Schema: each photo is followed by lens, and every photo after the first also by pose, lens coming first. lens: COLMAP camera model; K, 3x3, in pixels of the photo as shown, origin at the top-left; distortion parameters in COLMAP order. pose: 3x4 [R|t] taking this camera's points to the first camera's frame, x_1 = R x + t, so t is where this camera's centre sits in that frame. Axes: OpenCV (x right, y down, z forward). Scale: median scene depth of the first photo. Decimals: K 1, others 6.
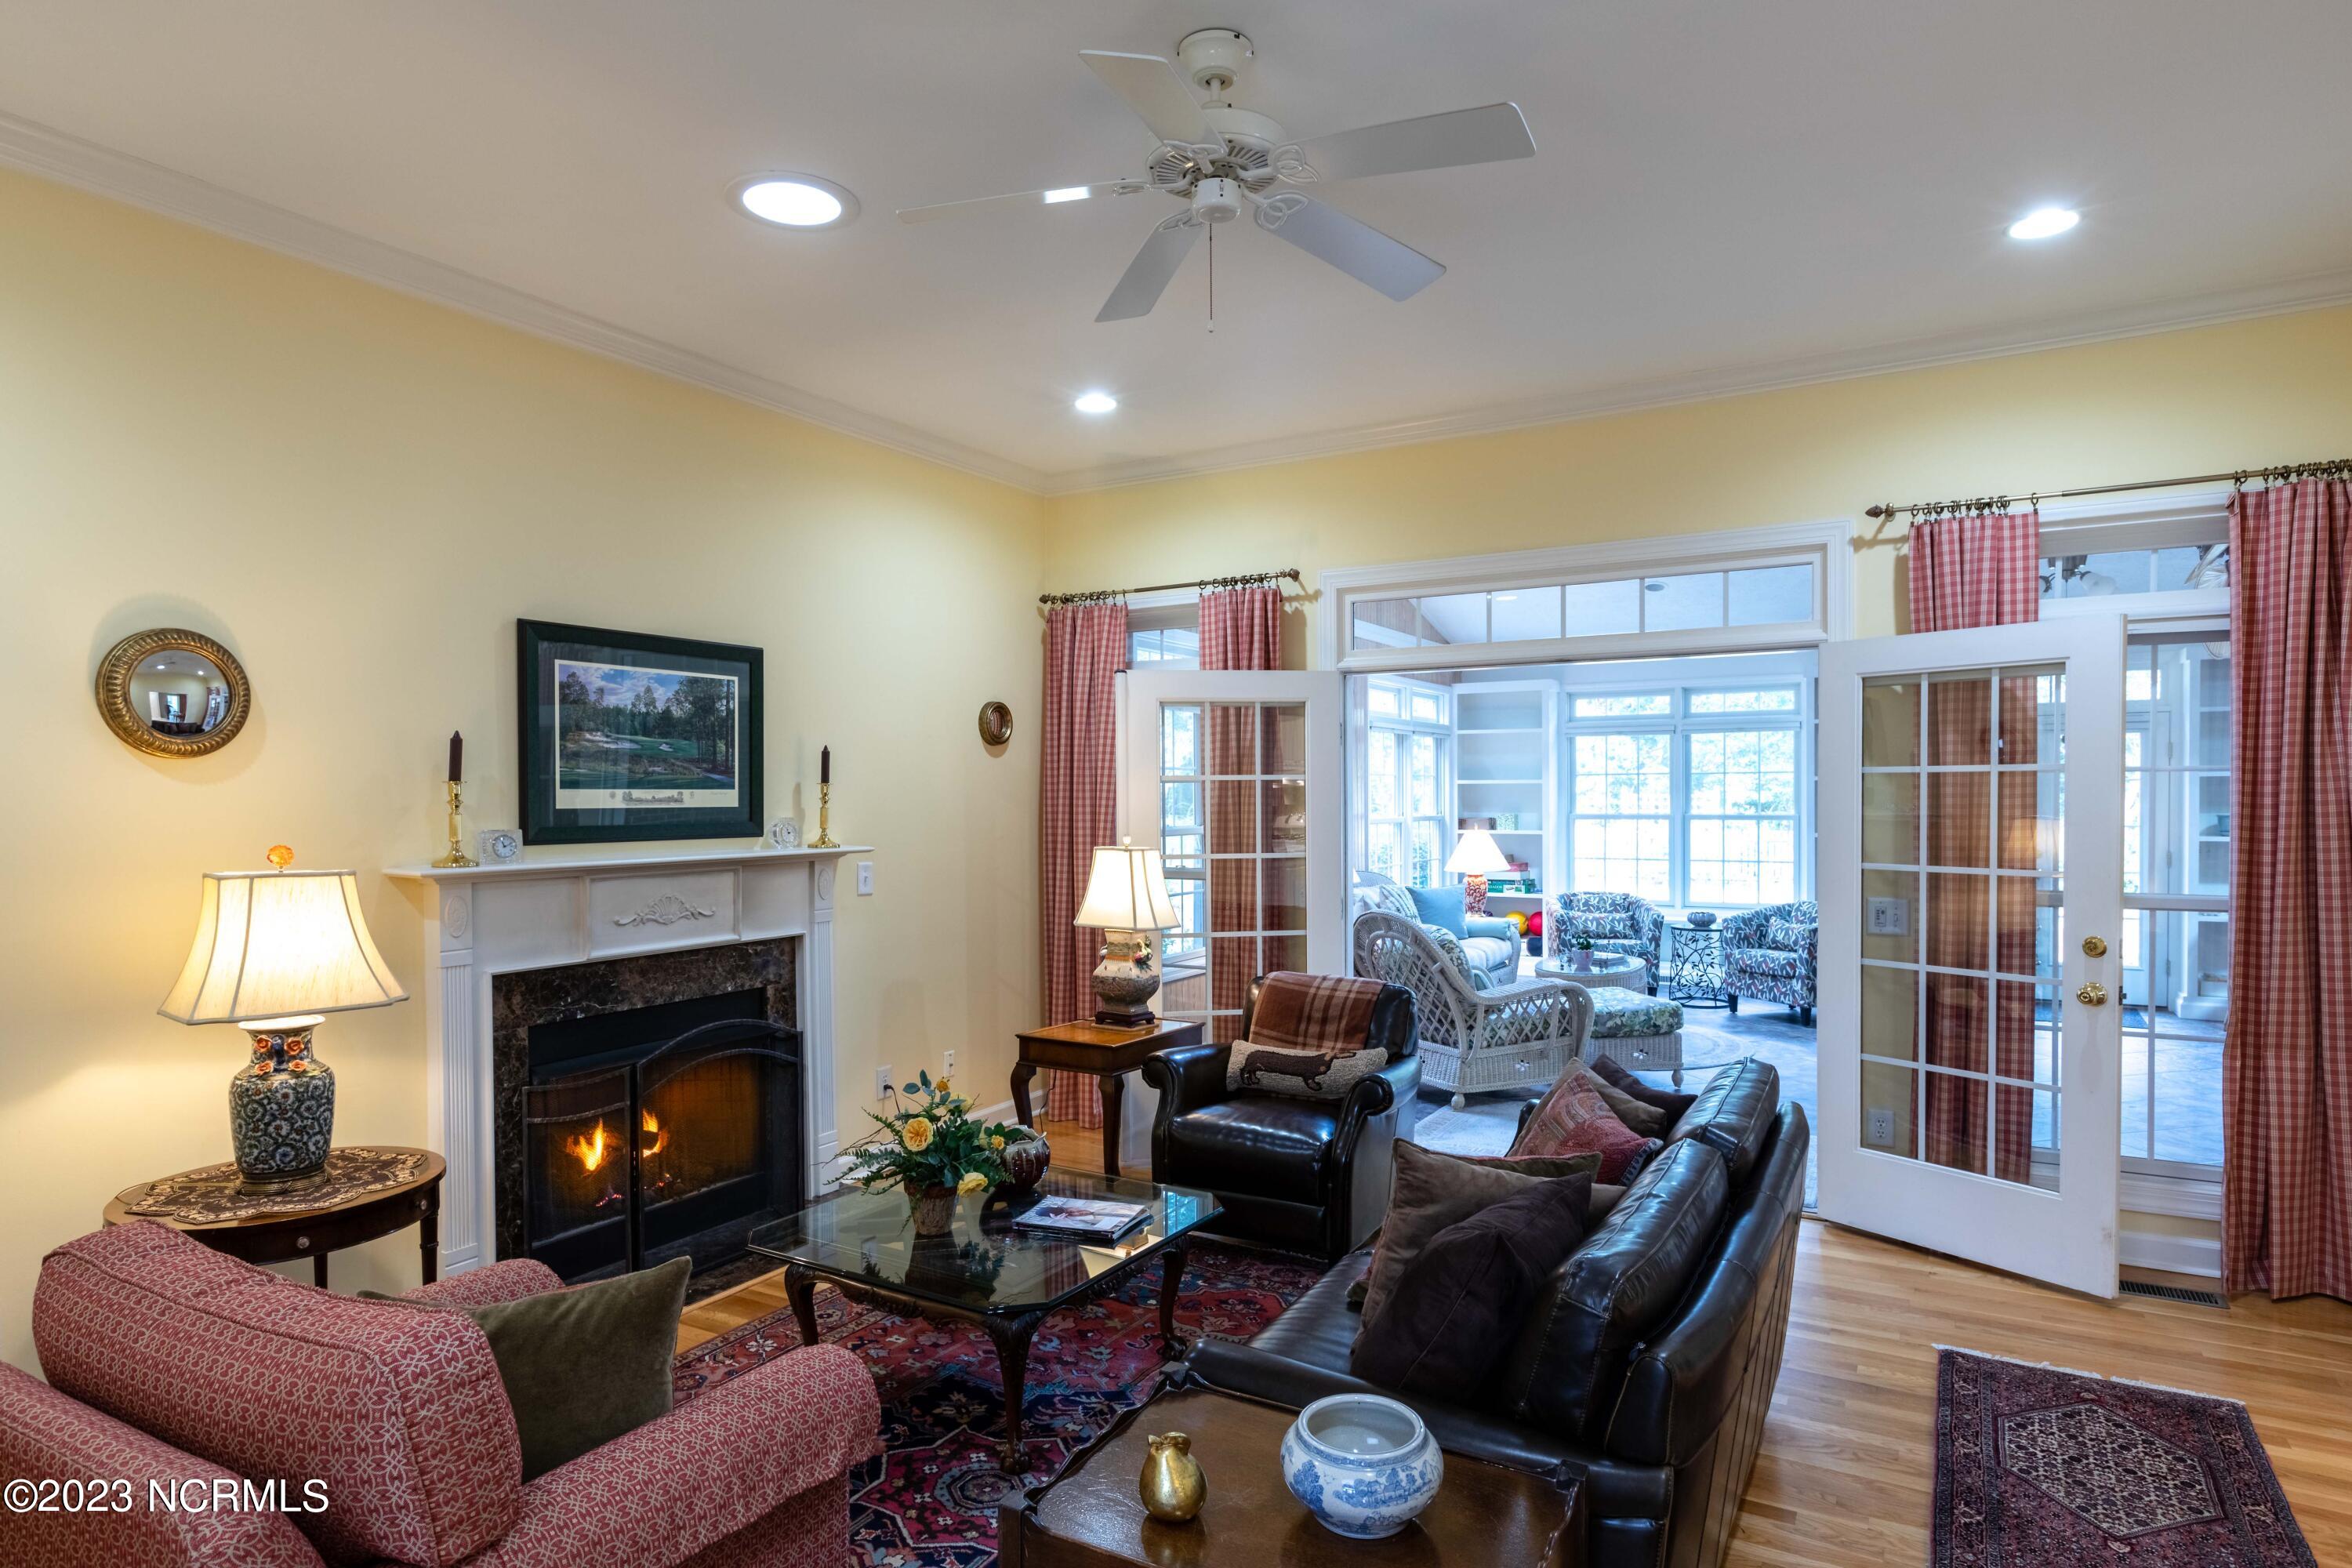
lens RADIAL K [[1308.9, 0, 1167.2], [0, 1308.9, 829.9], [0, 0, 1]] dist [0.004763, 0.000115]
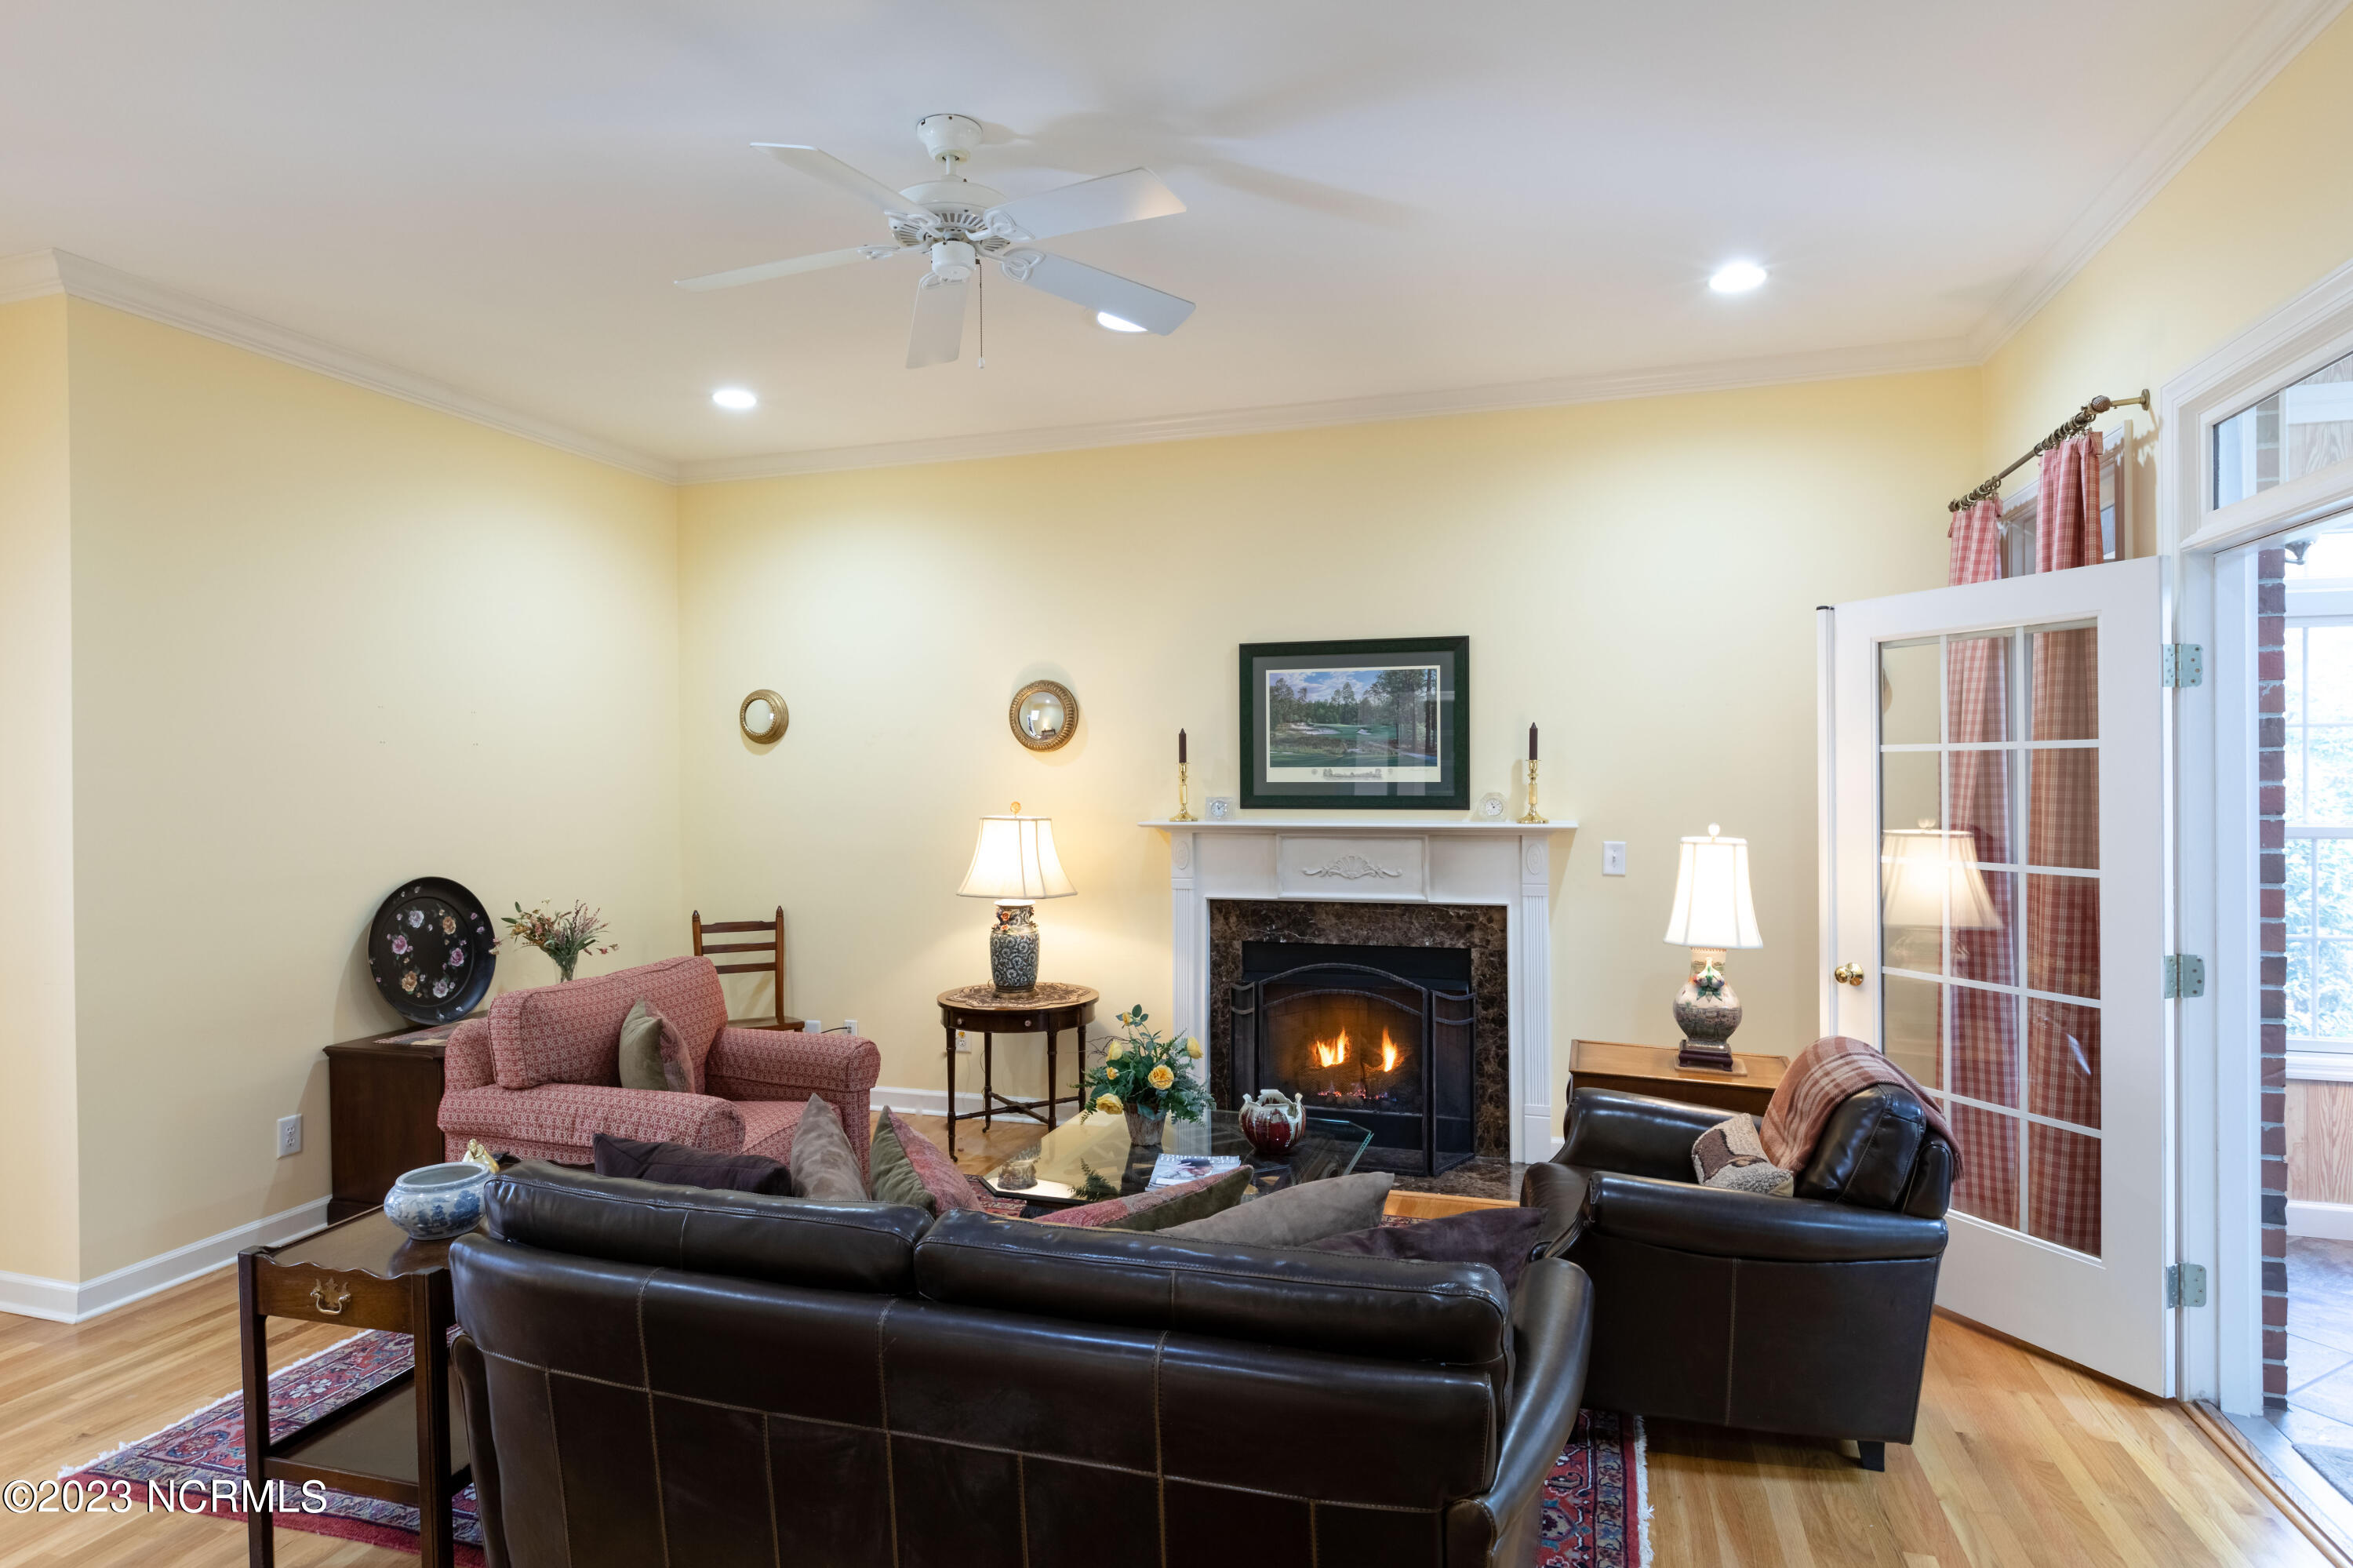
lens RADIAL K [[1252.9, 0, 1176.2], [0, 1252.9, 789.0], [0, 0, 1]] dist [0.002043, -0.001785]
pose [[0.232008, 0.017685, -0.972553, 0.697139], [-0.021499, 0.999684, 0.013050, -0.022157], [0.972476, 0.017882, 0.232315, 0.569630]]
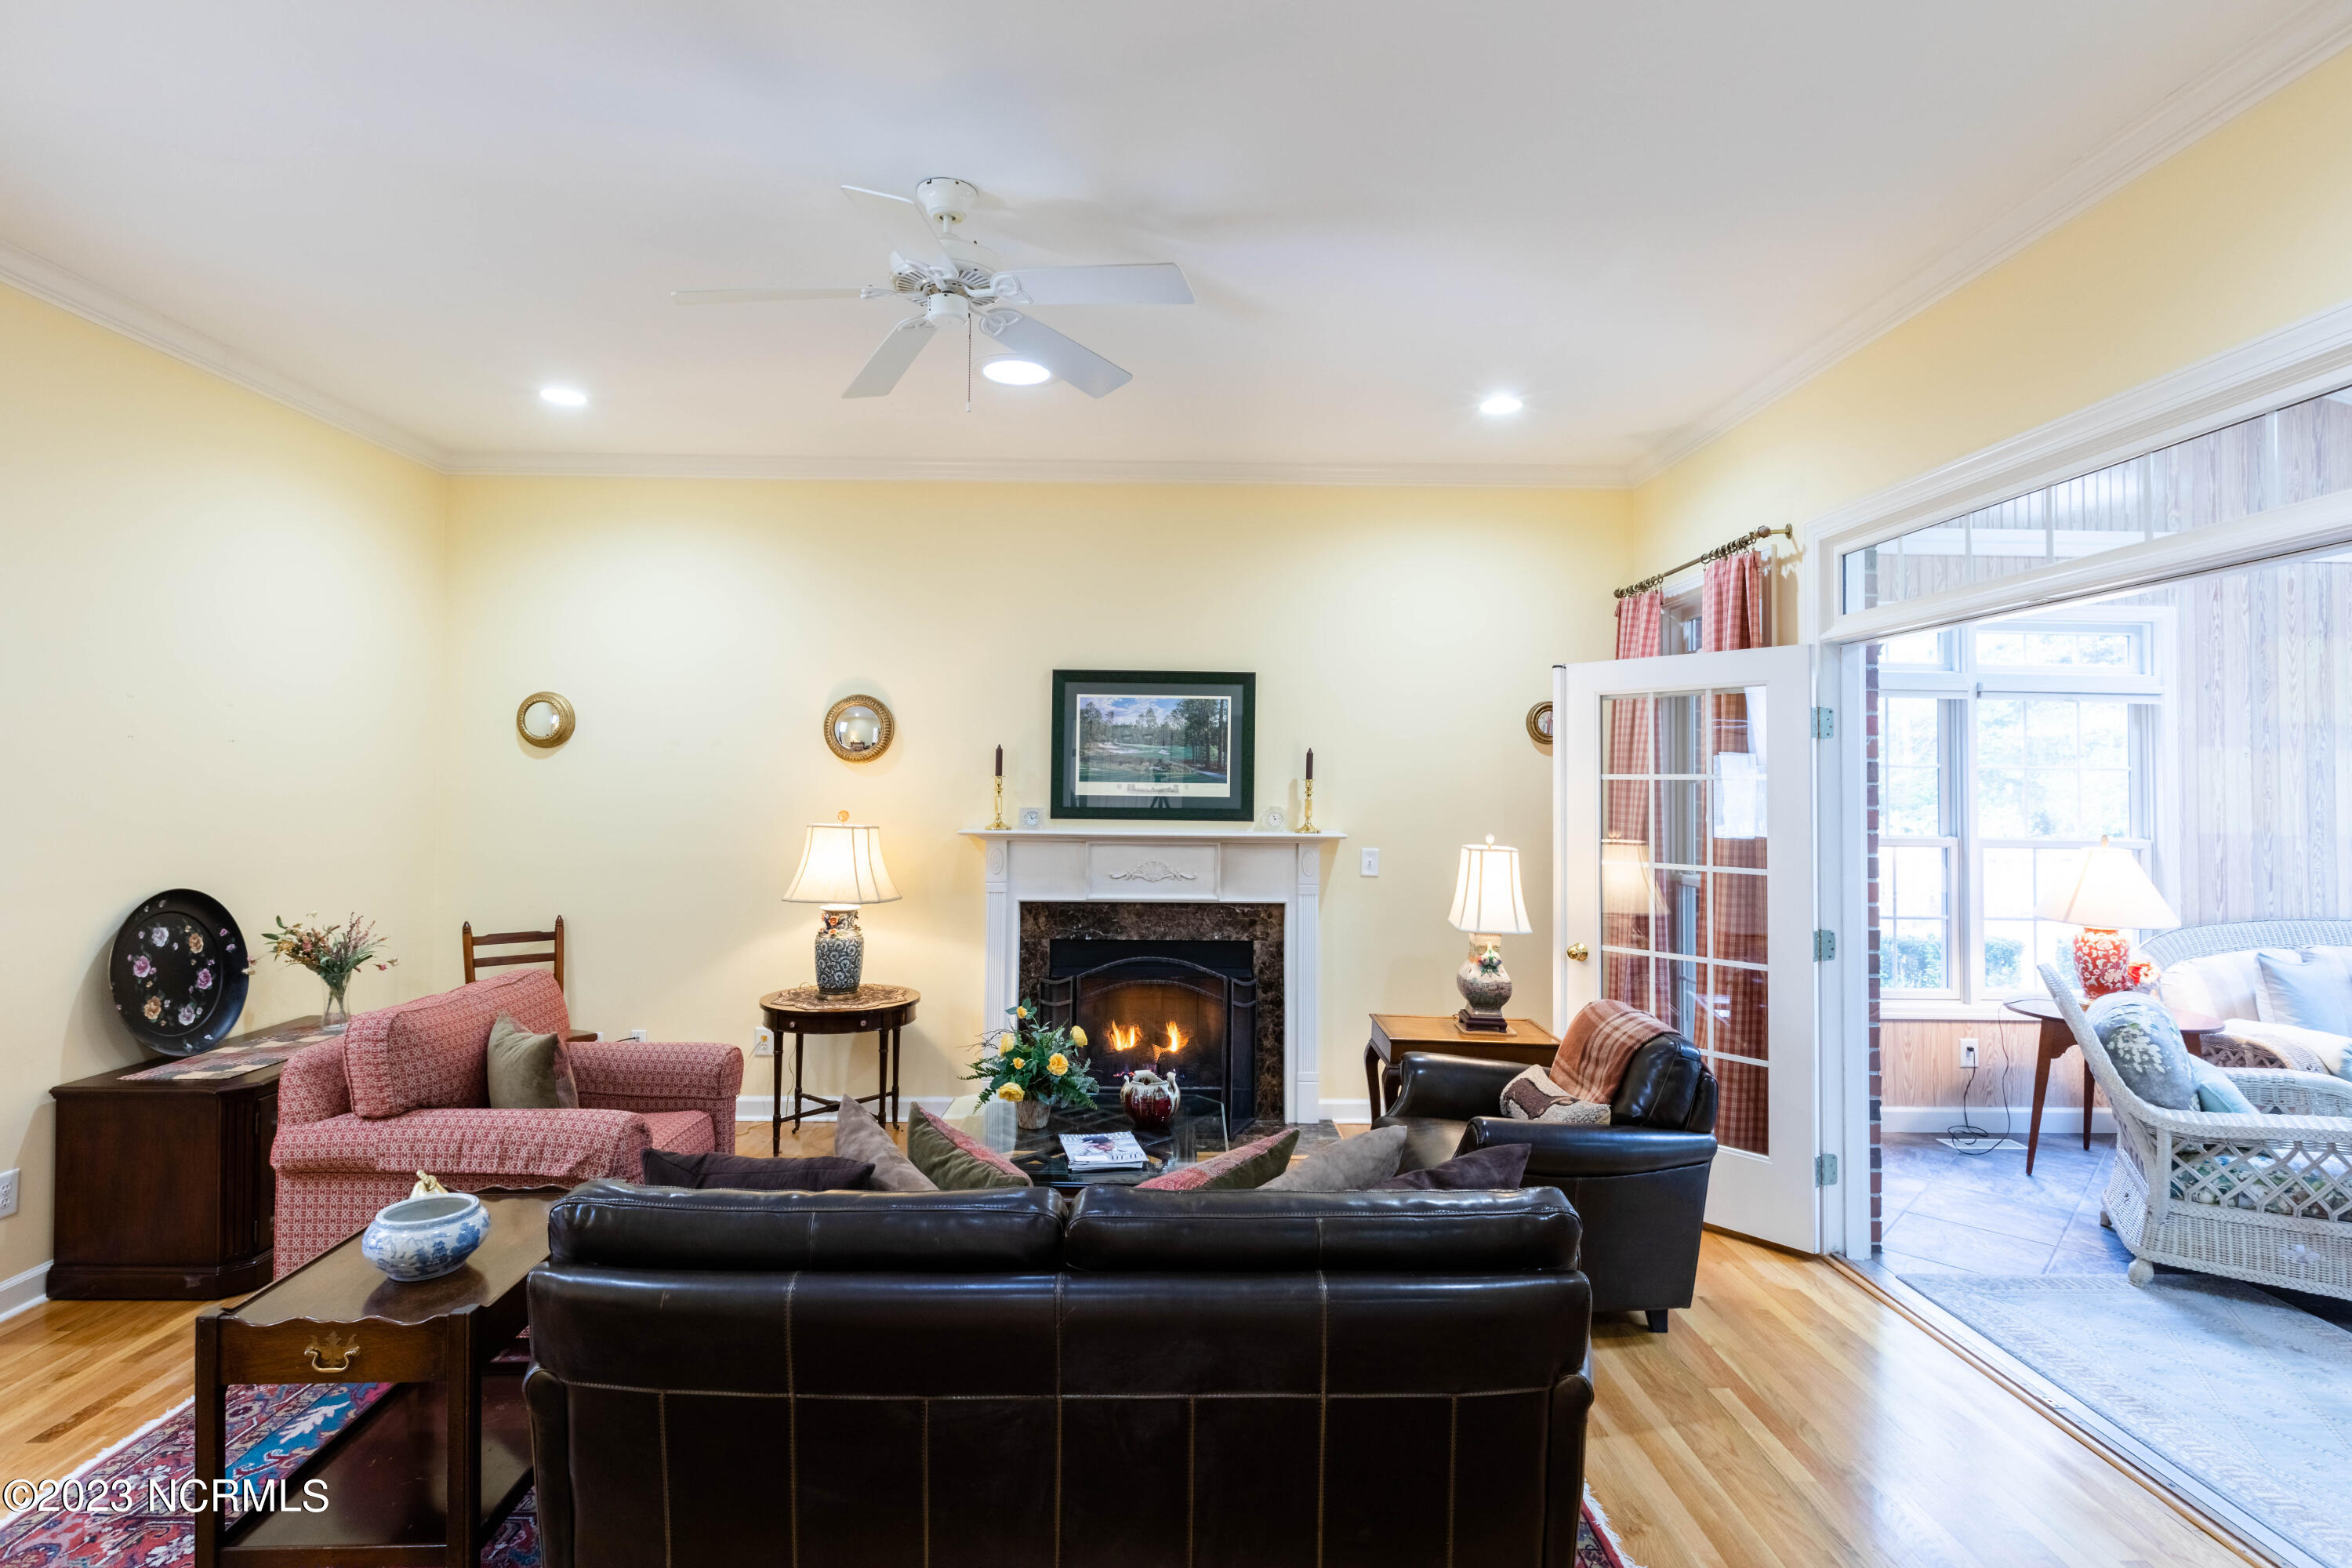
lens RADIAL K [[1150.4, 0, 1175.3], [0, 1150.4, 764.4], [0, 0, 1]] dist [-0.002724, -0.000862]
pose [[0.524532, -0.002894, -0.851386, 0.647499], [-0.037524, 0.998944, -0.026514, -0.019018], [0.850564, 0.045855, 0.523869, 0.383507]]
